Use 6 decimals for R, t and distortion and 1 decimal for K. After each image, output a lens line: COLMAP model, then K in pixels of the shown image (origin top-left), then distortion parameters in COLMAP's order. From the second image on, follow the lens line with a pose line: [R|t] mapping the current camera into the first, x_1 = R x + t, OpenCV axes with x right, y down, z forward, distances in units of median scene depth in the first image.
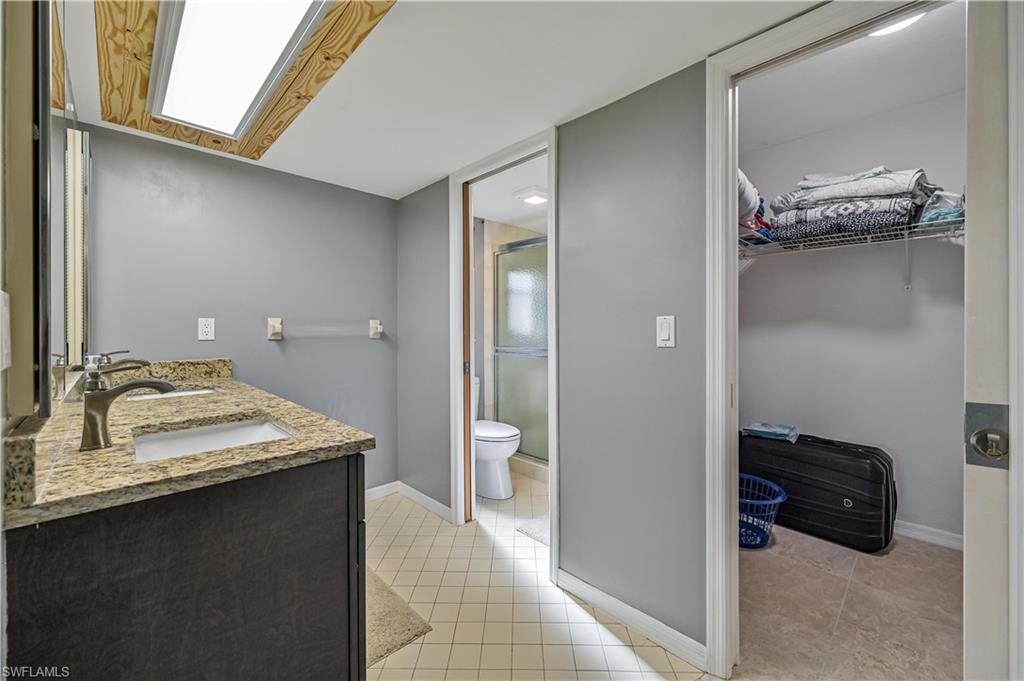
lens RADIAL K [[402.2, 0, 516.9], [0, 402.2, 333.5], [0, 0, 1]] dist [-0.004999, 0.000642]
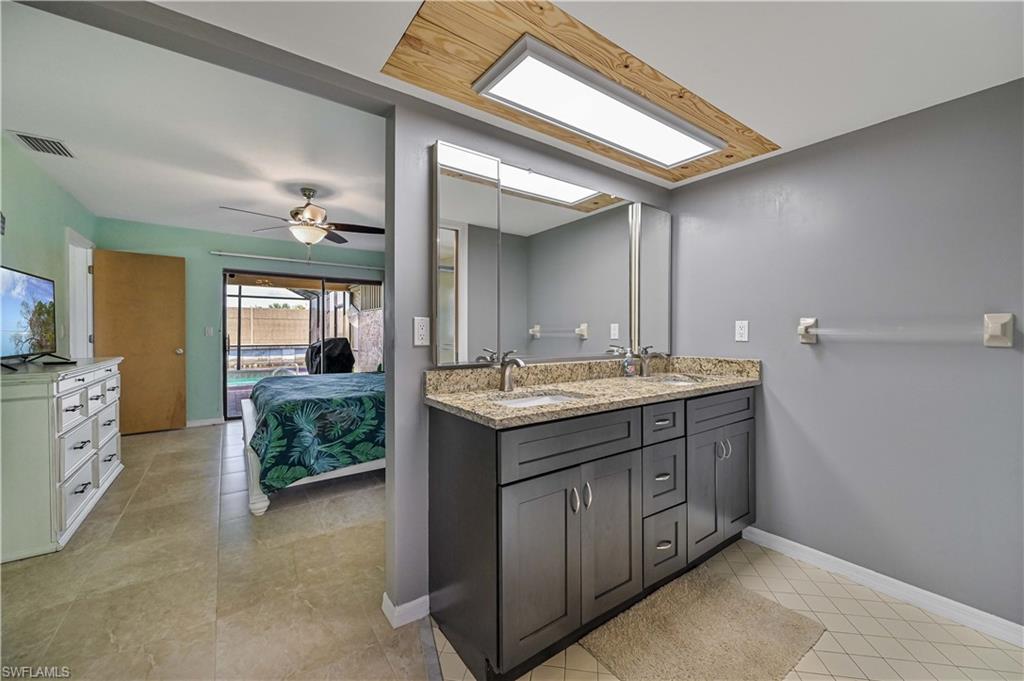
lens RADIAL K [[402.2, 0, 517.5], [0, 402.2, 336.3], [0, 0, 1]] dist [-0.004999, 0.000642]
pose [[-0.152836, 0.006396, -0.988231, 0.390182], [-0.006929, 0.999948, 0.007543, -0.000300], [0.988227, 0.008001, -0.152784, 0.586280]]
